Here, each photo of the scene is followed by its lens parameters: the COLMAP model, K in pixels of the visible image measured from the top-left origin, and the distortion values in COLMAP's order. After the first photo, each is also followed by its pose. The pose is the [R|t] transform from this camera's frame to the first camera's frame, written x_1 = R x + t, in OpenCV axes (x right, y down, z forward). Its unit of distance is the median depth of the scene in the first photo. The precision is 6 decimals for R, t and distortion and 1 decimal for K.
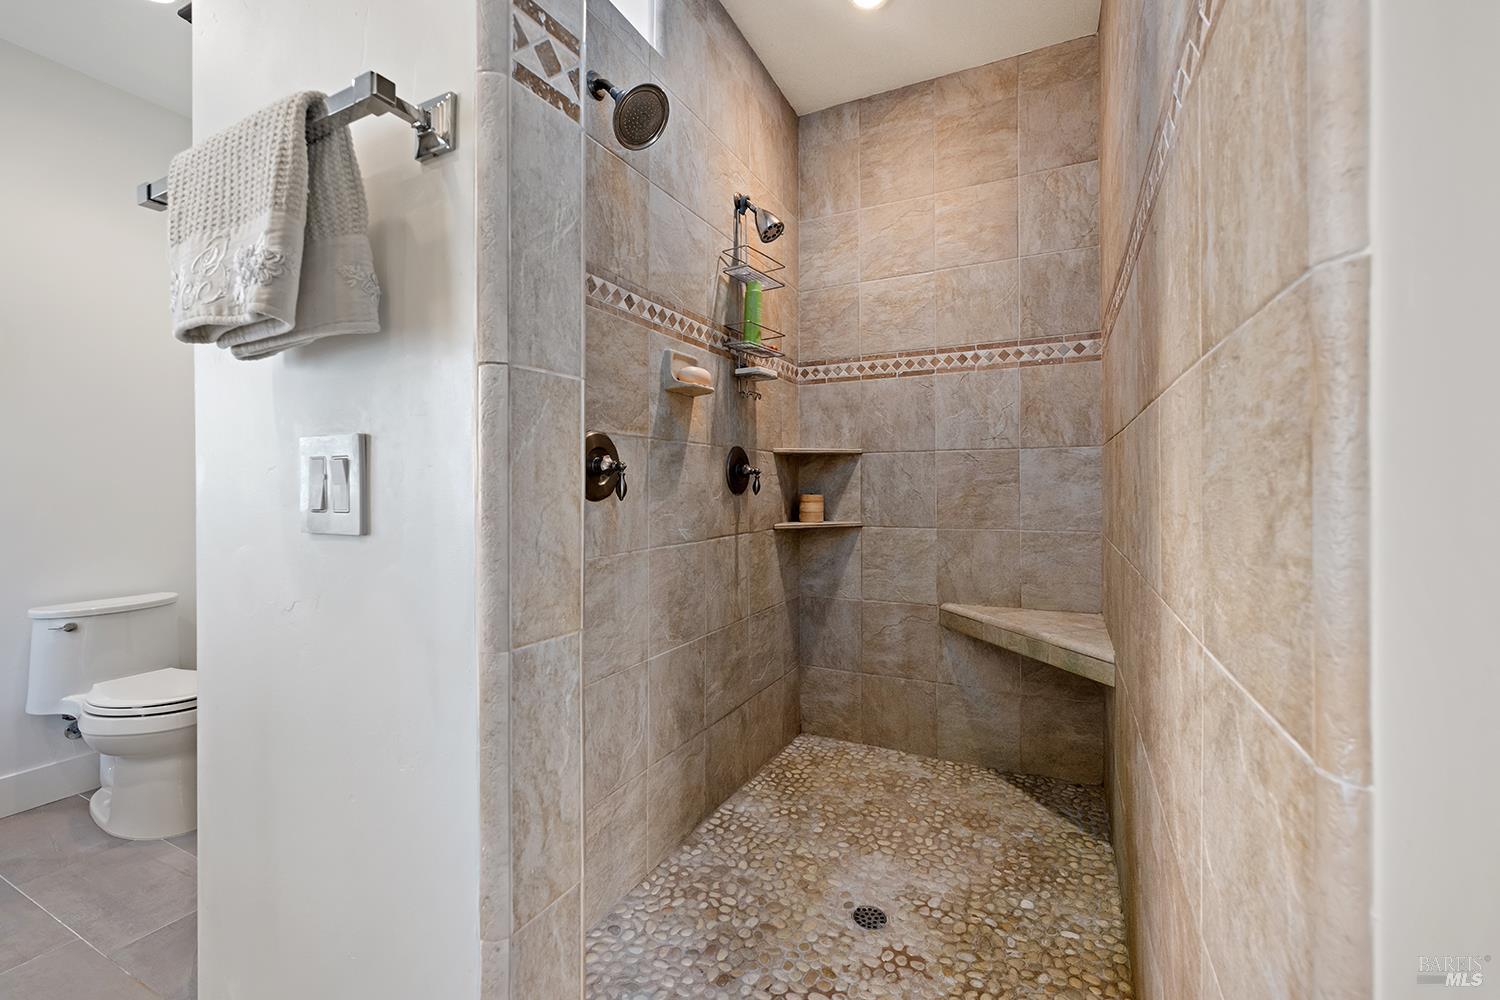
lens RADIAL K [[610.6, 0, 743.4], [0, 610.6, 485.4], [0, 0, 1]] dist [-0.004698, 0.001592]
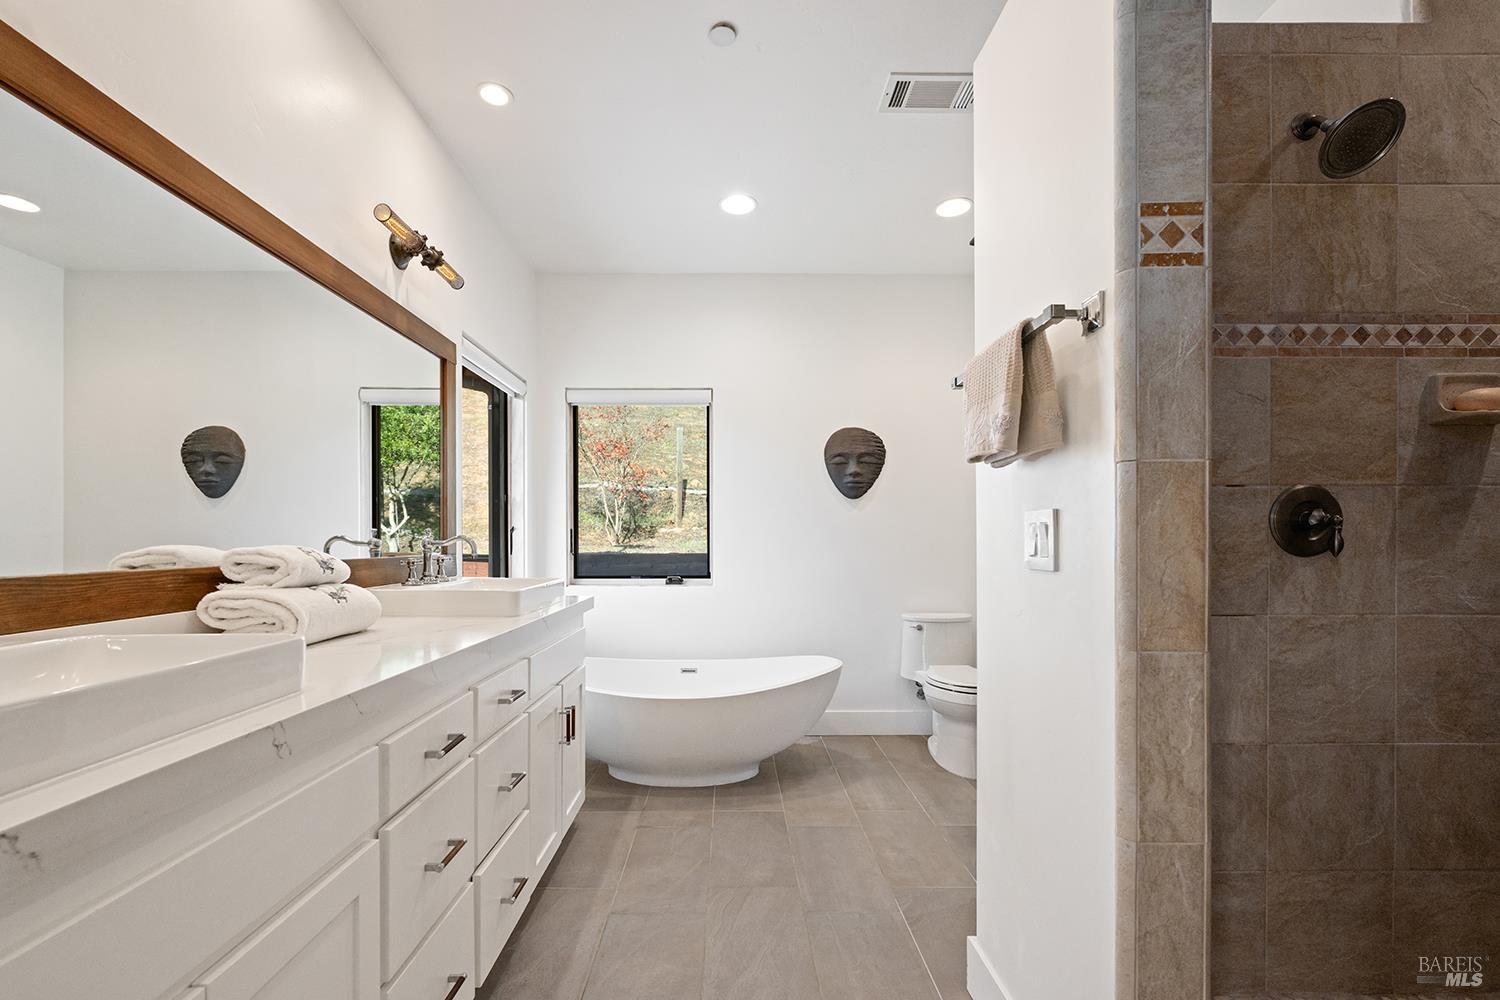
lens RADIAL K [[657.6, 0, 744.8], [0, 657.6, 537.6], [0, 0, 1]] dist [0.001998, 0.000215]
pose [[0.467293, -0.000263, -0.884102, 0.282428], [-0.000639, 1.000000, -0.000636, -0.003532], [0.884102, 0.000862, 0.467293, -0.288571]]
